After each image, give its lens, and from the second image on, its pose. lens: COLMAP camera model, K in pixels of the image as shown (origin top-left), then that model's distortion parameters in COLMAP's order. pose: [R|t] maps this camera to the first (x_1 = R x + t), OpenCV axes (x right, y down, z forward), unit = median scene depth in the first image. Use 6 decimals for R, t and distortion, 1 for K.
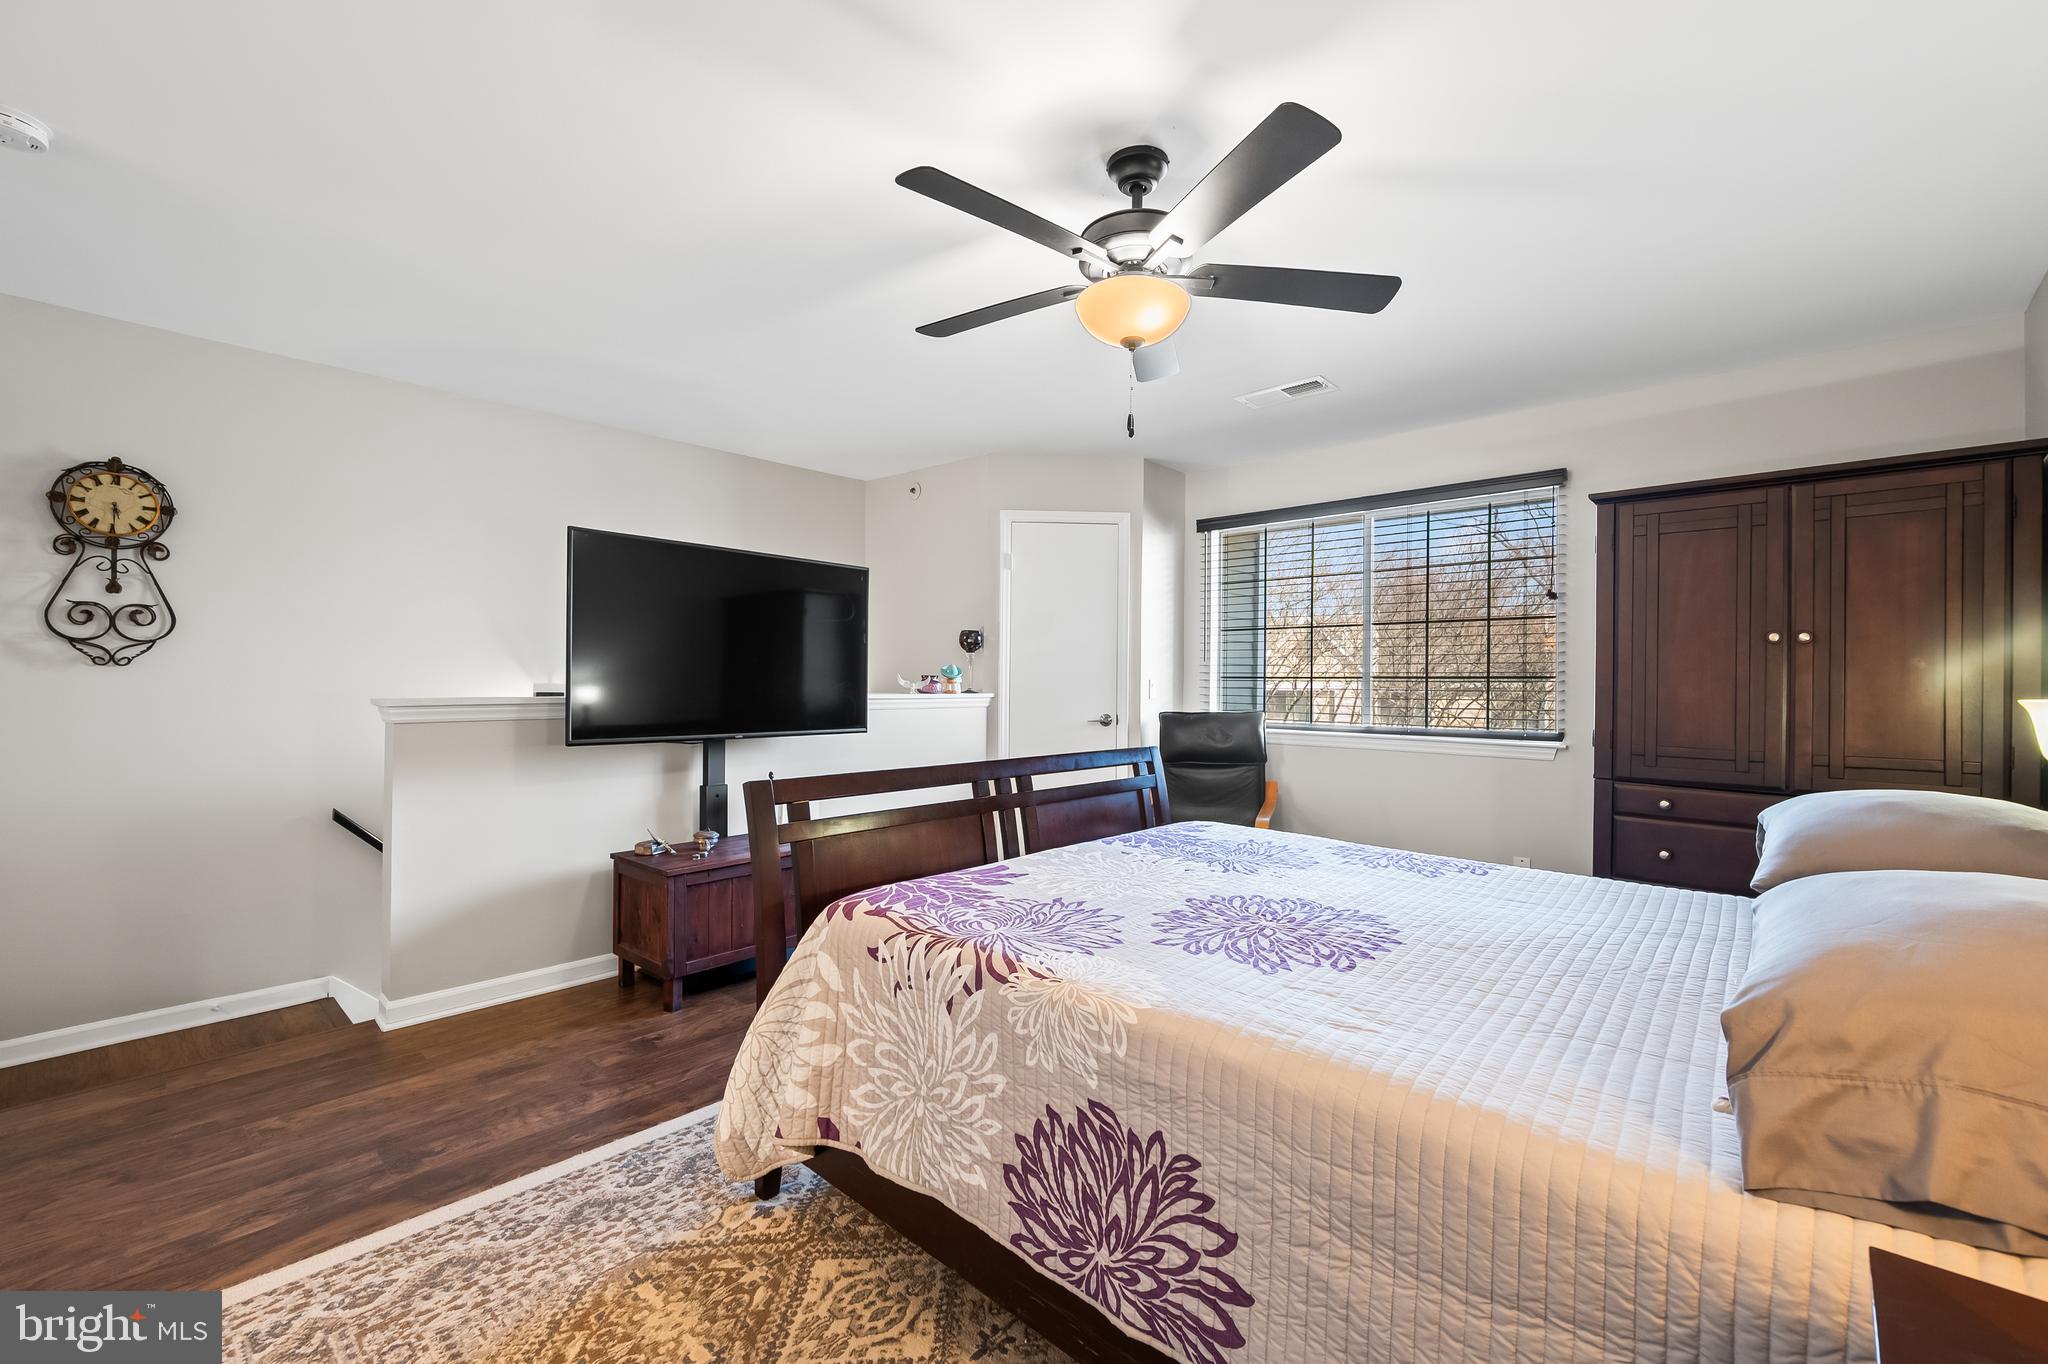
lens RADIAL K [[864.0, 0, 1024.0], [0, 864.0, 682.0], [0, 0, 1]] dist [0.000604, 0.000042]
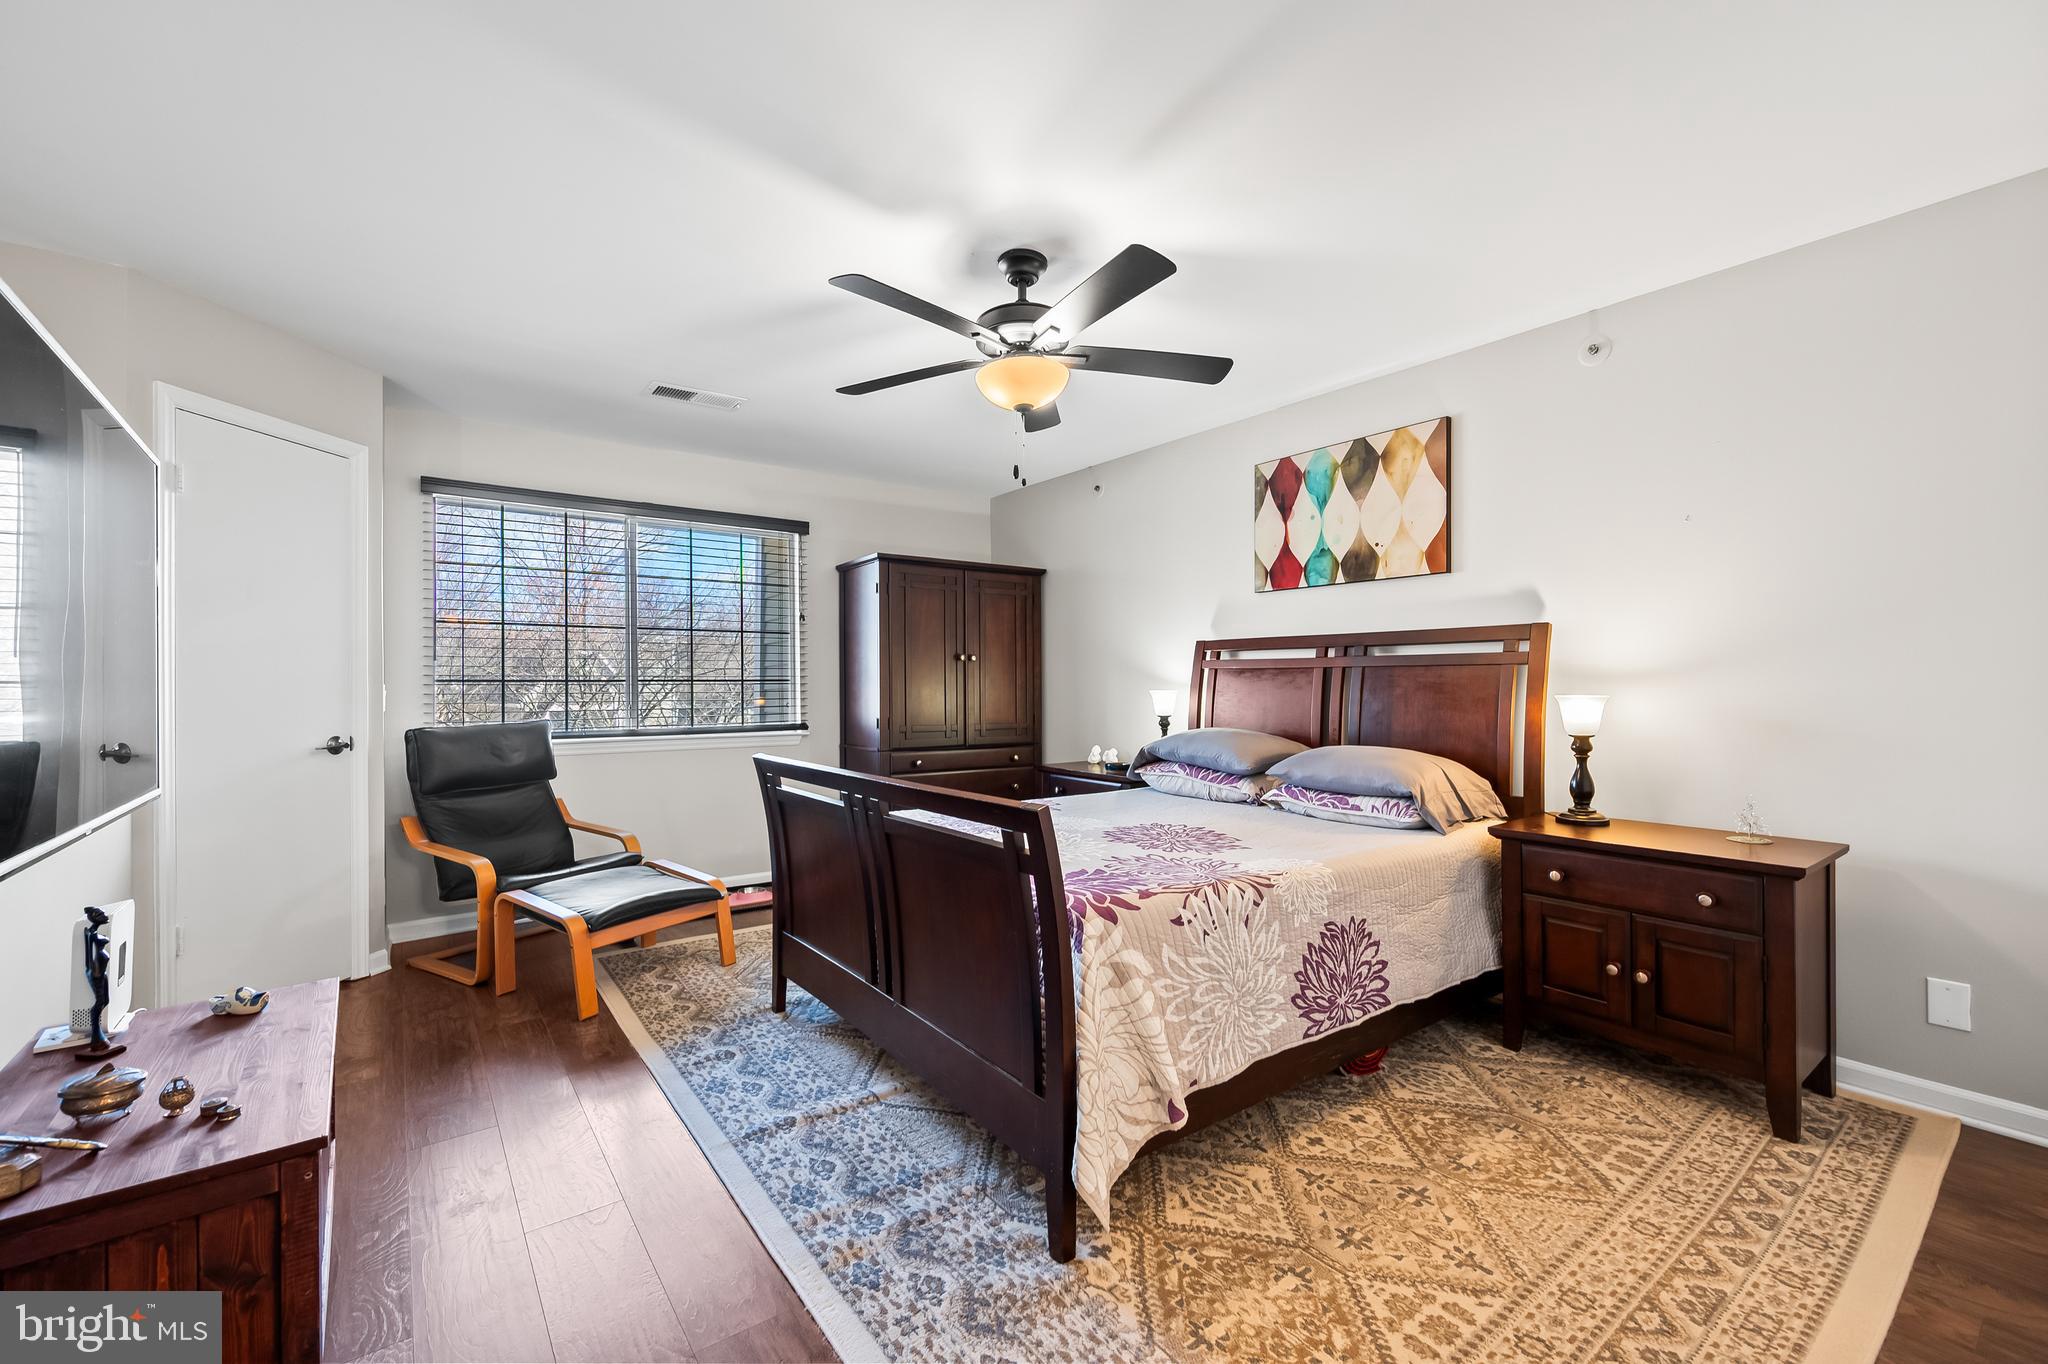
lens RADIAL K [[854.2, 0, 1028.9], [0, 854.2, 671.7], [0, 0, 1]] dist [-0.000272, -0.000153]
pose [[0.165331, 0.007917, 0.986206, -1.695628], [0.001981, 0.999963, -0.008359, -0.022354], [-0.986236, 0.003335, 0.165309, 1.255655]]
